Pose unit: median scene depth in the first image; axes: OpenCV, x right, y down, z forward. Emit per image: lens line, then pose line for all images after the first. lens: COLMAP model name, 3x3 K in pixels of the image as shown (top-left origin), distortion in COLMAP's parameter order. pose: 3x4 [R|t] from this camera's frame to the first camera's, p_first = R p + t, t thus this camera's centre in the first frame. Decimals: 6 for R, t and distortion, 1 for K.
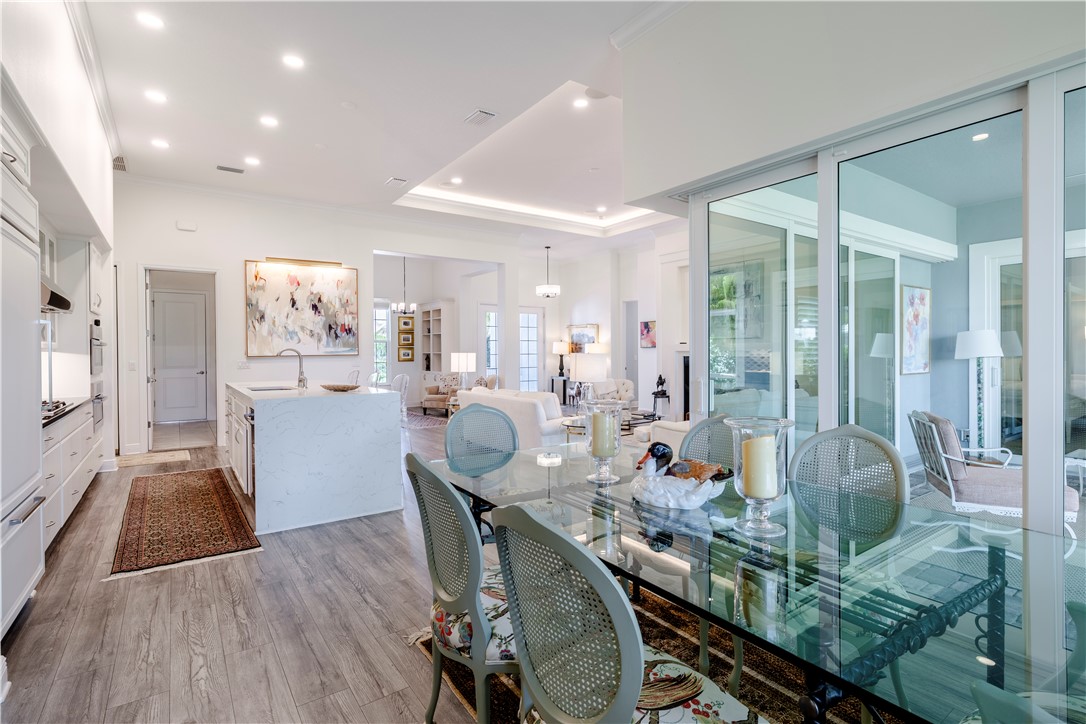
lens RADIAL K [[526.4, 0, 543.0], [0, 526.4, 362.0], [0, 0, 1]] dist [-0.003435, -0.000347]
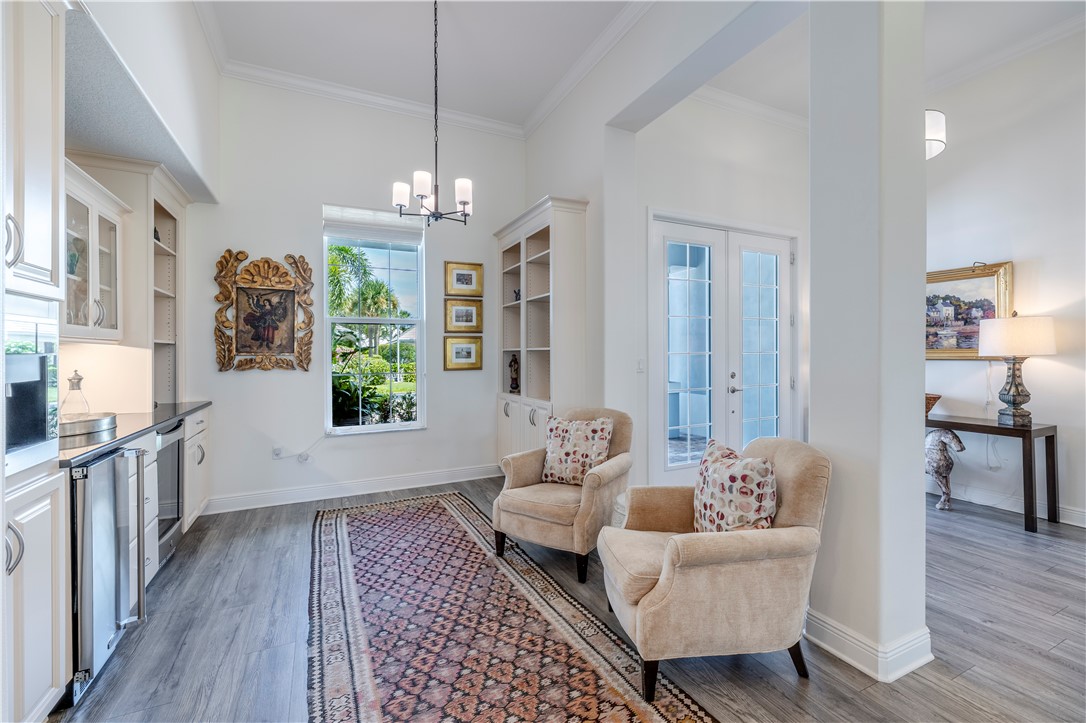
lens RADIAL K [[464.0, 0, 545.2], [0, 464.0, 351.7], [0, 0, 1]] dist [-0.000265, -0.000321]
pose [[0.986824, -0.001722, -0.161786, -0.207651], [-0.001723, 0.999775, -0.021149, -0.012280], [0.161786, 0.021149, 0.986599, 0.982075]]
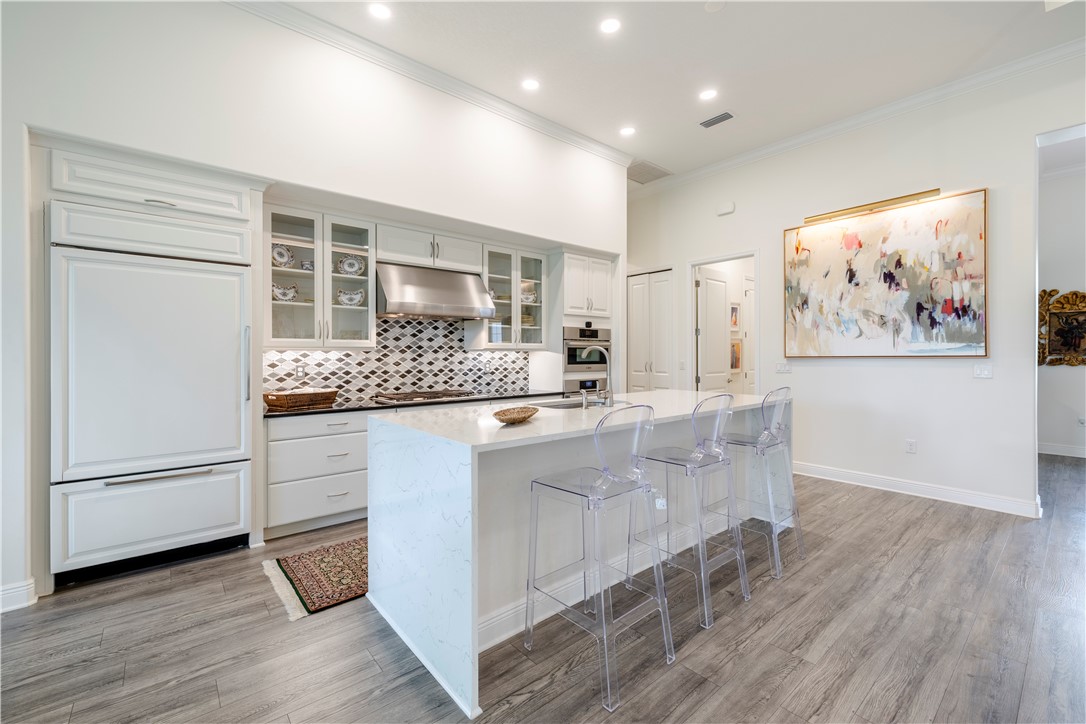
lens RADIAL K [[456.1, 0, 540.4], [0, 456.1, 356.6], [0, 0, 1]] dist [-0.000270, -0.000257]
pose [[0.084404, 0.009287, -0.996388, 0.056053], [-0.016034, 0.999840, 0.007961, -0.009700], [0.996303, 0.015304, 0.084539, 0.539417]]
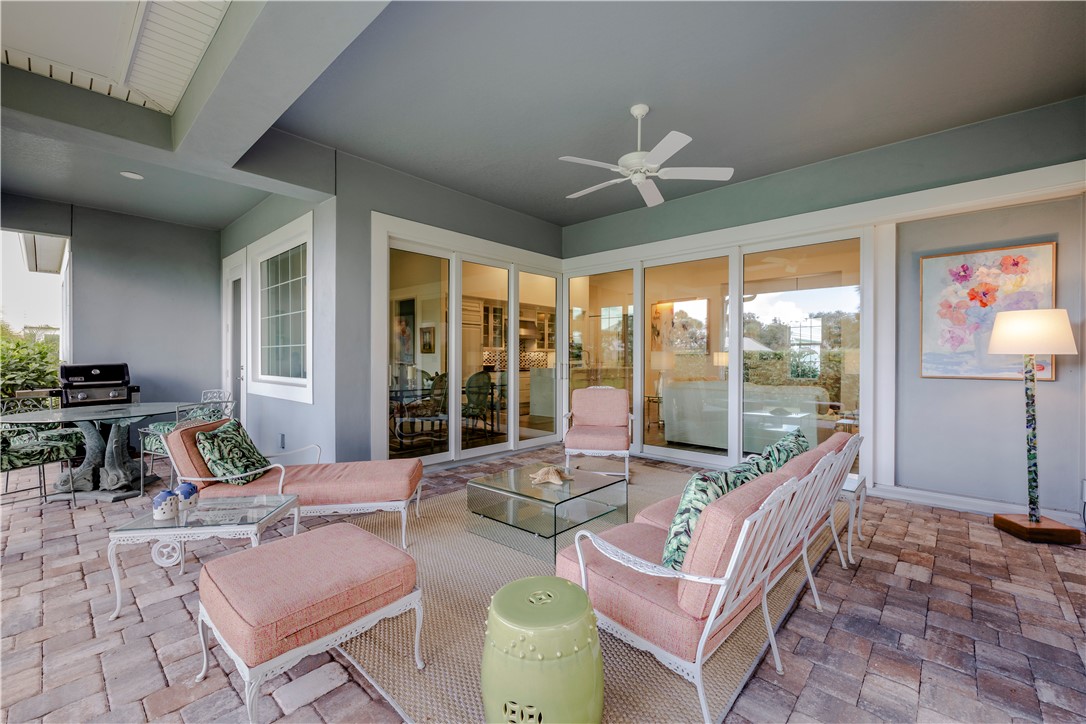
lens RADIAL K [[456.1, 0, 540.4], [0, 456.1, 356.6], [0, 0, 1]] dist [-0.000270, -0.000257]
pose [[0.206634, 0.007422, -0.978390, 0.875392], [-0.020908, 0.999776, 0.003169, -0.001203], [0.978195, 0.019802, 0.206743, 0.243096]]
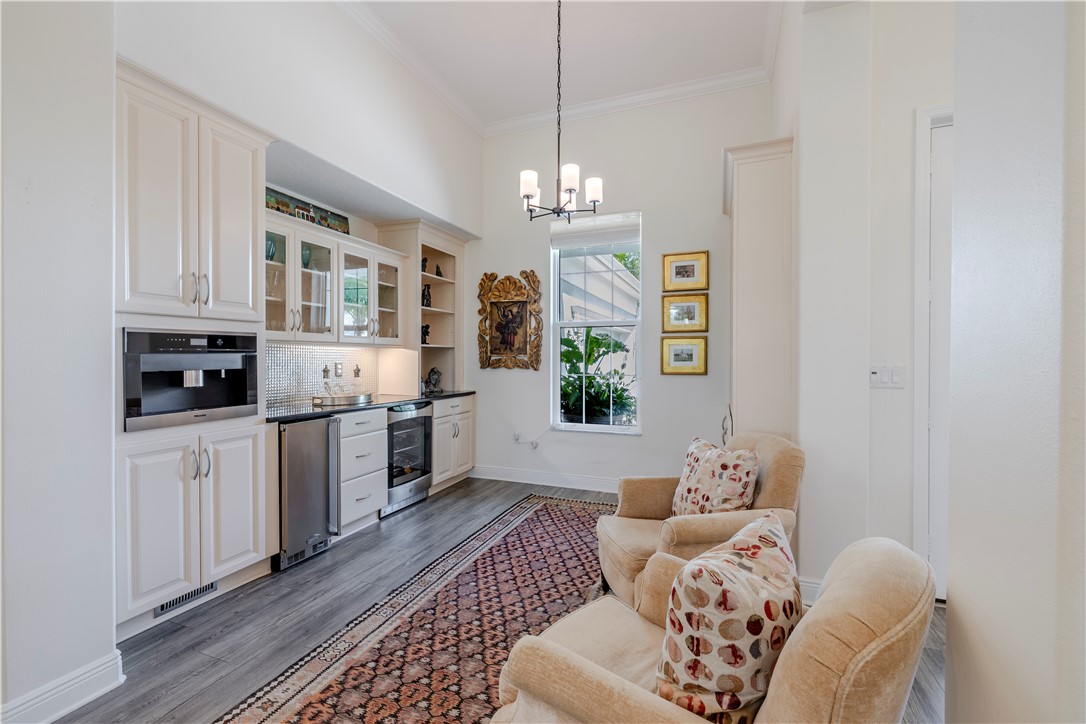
lens RADIAL K [[456.1, 0, 540.4], [0, 456.1, 356.6], [0, 0, 1]] dist [-0.000270, -0.000257]
pose [[0.546033, 0.005045, -0.837748, -0.074108], [-0.019965, 0.999776, -0.006992, -0.014562], [0.837526, 0.020543, 0.546012, 1.124513]]
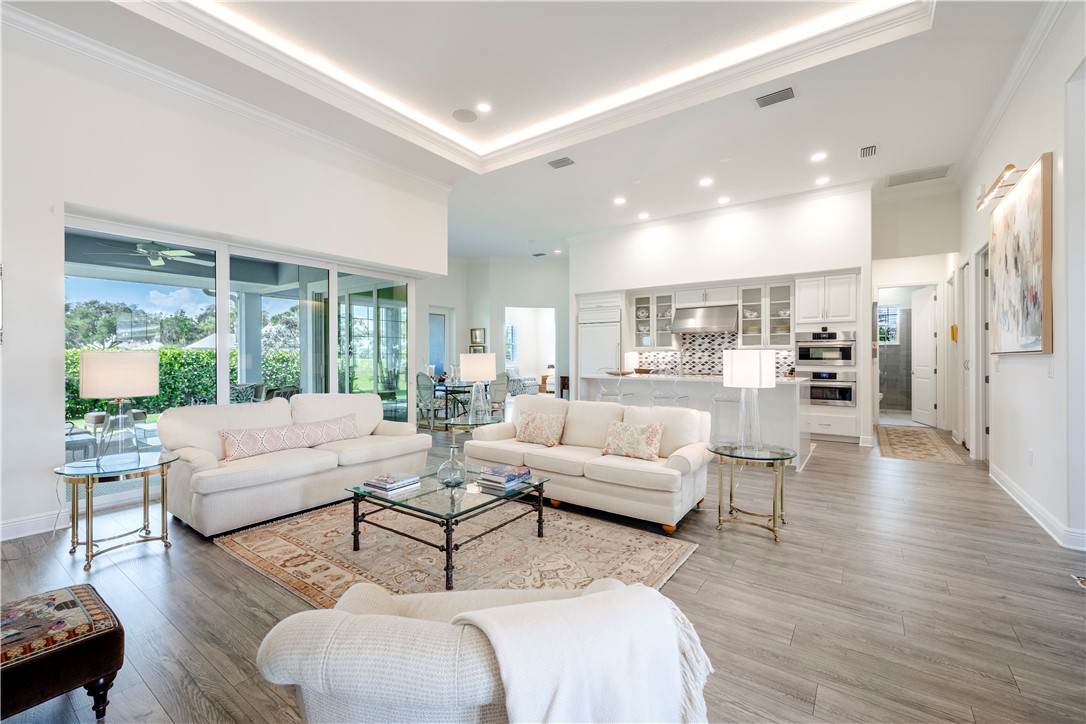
lens RADIAL K [[452.6, 0, 541.4], [0, 452.6, 355.5], [0, 0, 1]] dist [0.001549, -0.000285]
pose [[-0.947186, 0.008209, -0.320580, 0.167582], [0.002743, 0.999843, 0.017500, -0.018581], [0.320673, 0.015697, -0.947060, 1.250112]]
